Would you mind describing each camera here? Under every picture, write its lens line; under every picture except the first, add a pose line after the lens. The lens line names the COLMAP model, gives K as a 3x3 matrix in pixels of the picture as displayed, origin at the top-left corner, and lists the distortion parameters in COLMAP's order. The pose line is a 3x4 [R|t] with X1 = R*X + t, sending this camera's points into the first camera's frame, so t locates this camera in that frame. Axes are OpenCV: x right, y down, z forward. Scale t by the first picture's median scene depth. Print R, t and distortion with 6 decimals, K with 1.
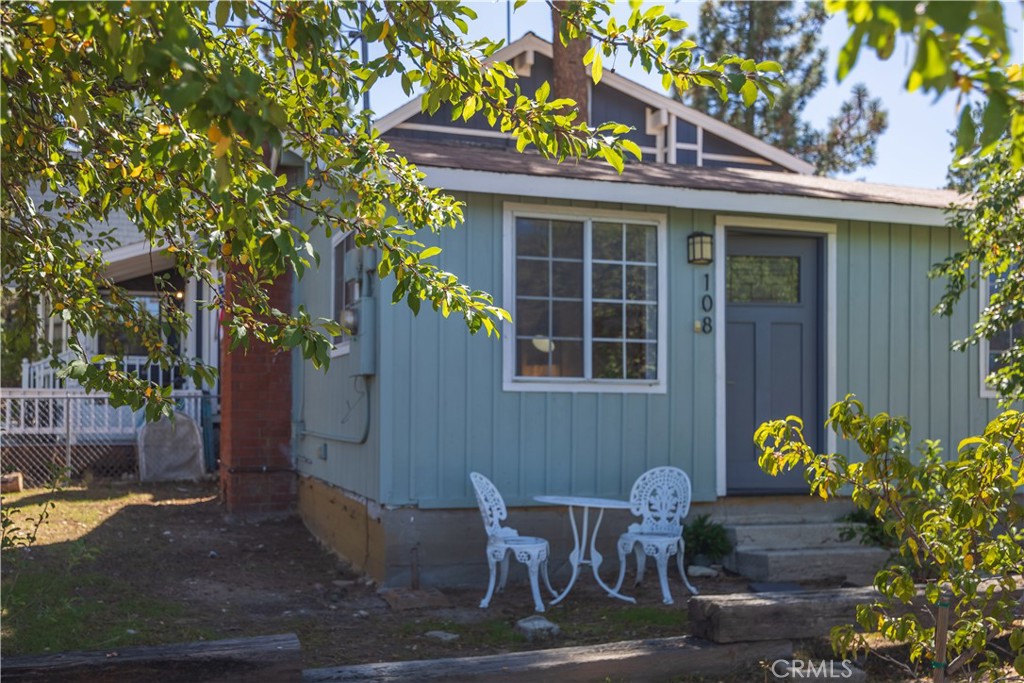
lens RADIAL K [[855.5, 0, 512.1], [0, 855.5, 372.1], [0, 0, 1]] dist [0.104381, 0.000336]
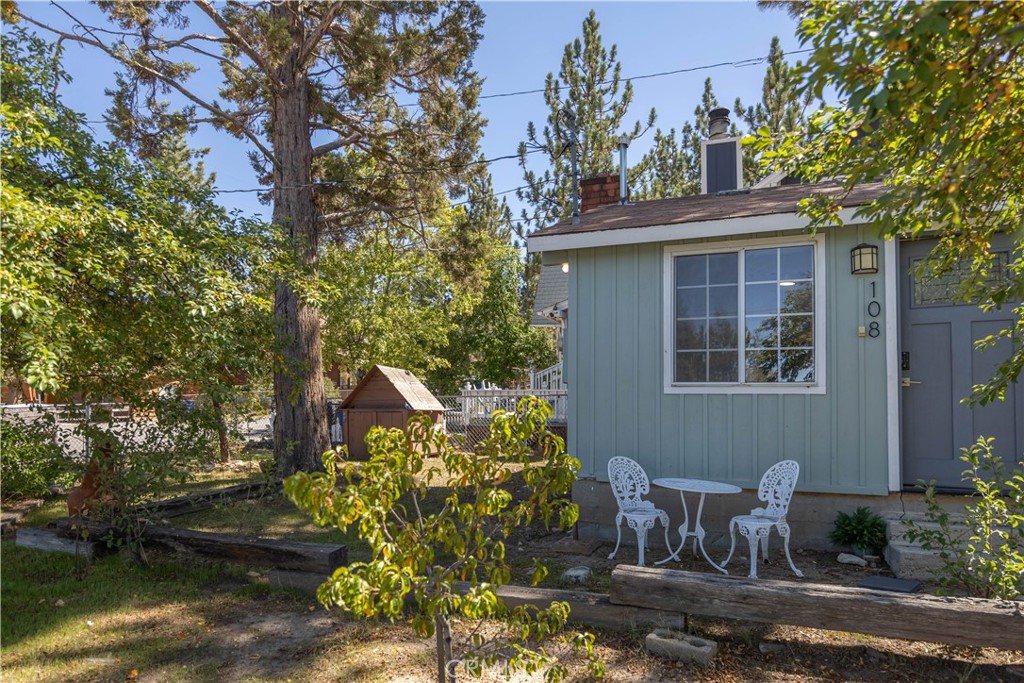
lens RADIAL K [[633.4, 0, 496.3], [0, 633.4, 351.0], [0, 0, 1]] dist [-0.003333, -0.000449]
pose [[0.794967, -0.052631, -0.604366, 0.354033], [0.023210, 0.998139, -0.056392, 0.005871], [0.606209, 0.030803, 0.794709, 0.098218]]
